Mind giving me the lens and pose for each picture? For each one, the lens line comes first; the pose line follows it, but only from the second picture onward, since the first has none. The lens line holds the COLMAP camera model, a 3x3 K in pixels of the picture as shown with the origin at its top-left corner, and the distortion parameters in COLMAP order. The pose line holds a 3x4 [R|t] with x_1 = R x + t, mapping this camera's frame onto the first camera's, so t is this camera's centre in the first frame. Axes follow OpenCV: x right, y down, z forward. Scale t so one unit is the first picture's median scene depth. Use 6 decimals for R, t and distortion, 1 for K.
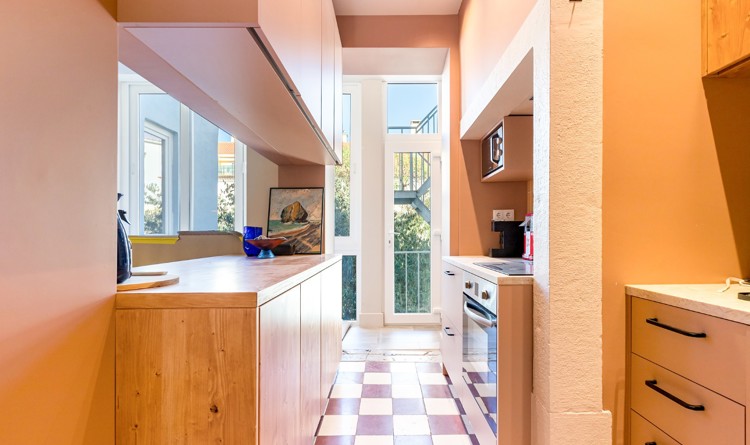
lens RADIAL K [[369.9, 0, 377.0], [0, 369.9, 242.8], [0, 0, 1]] dist [-0.000179, -0.000226]
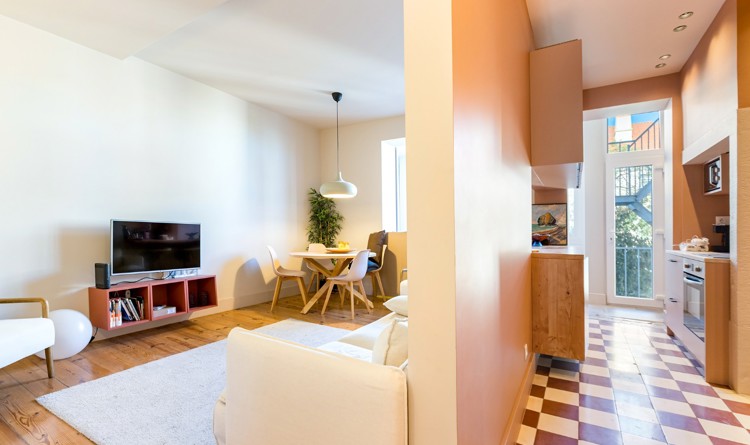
lens RADIAL K [[340.2, 0, 370.4], [0, 340.2, 225.1], [0, 0, 1]] dist [0.000777, -0.000107]
pose [[0.859563, 0.002536, -0.511024, -0.146189], [-0.021462, 0.999285, -0.031140, 0.007432], [0.510579, 0.037735, 0.859002, -0.788959]]
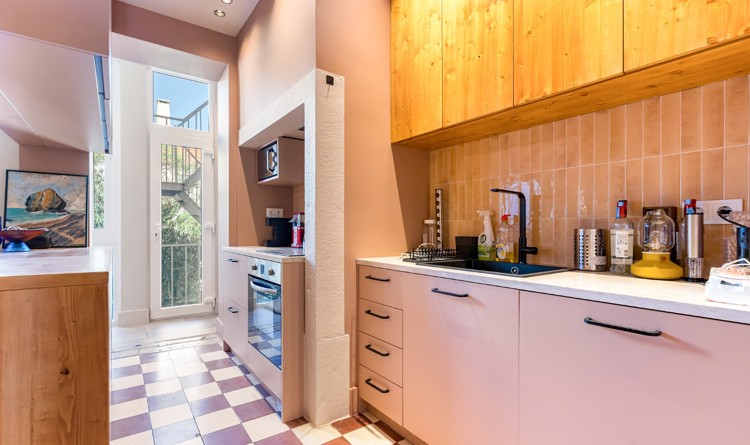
lens RADIAL K [[357.6, 0, 374.7], [0, 357.6, 231.6], [0, 0, 1]] dist [0.003154, 0.000348]
pose [[0.803642, 0.007416, 0.595067, -0.118476], [0.001631, 0.999891, -0.014663, 0.007176], [-0.595111, 0.012754, 0.803542, -0.185335]]
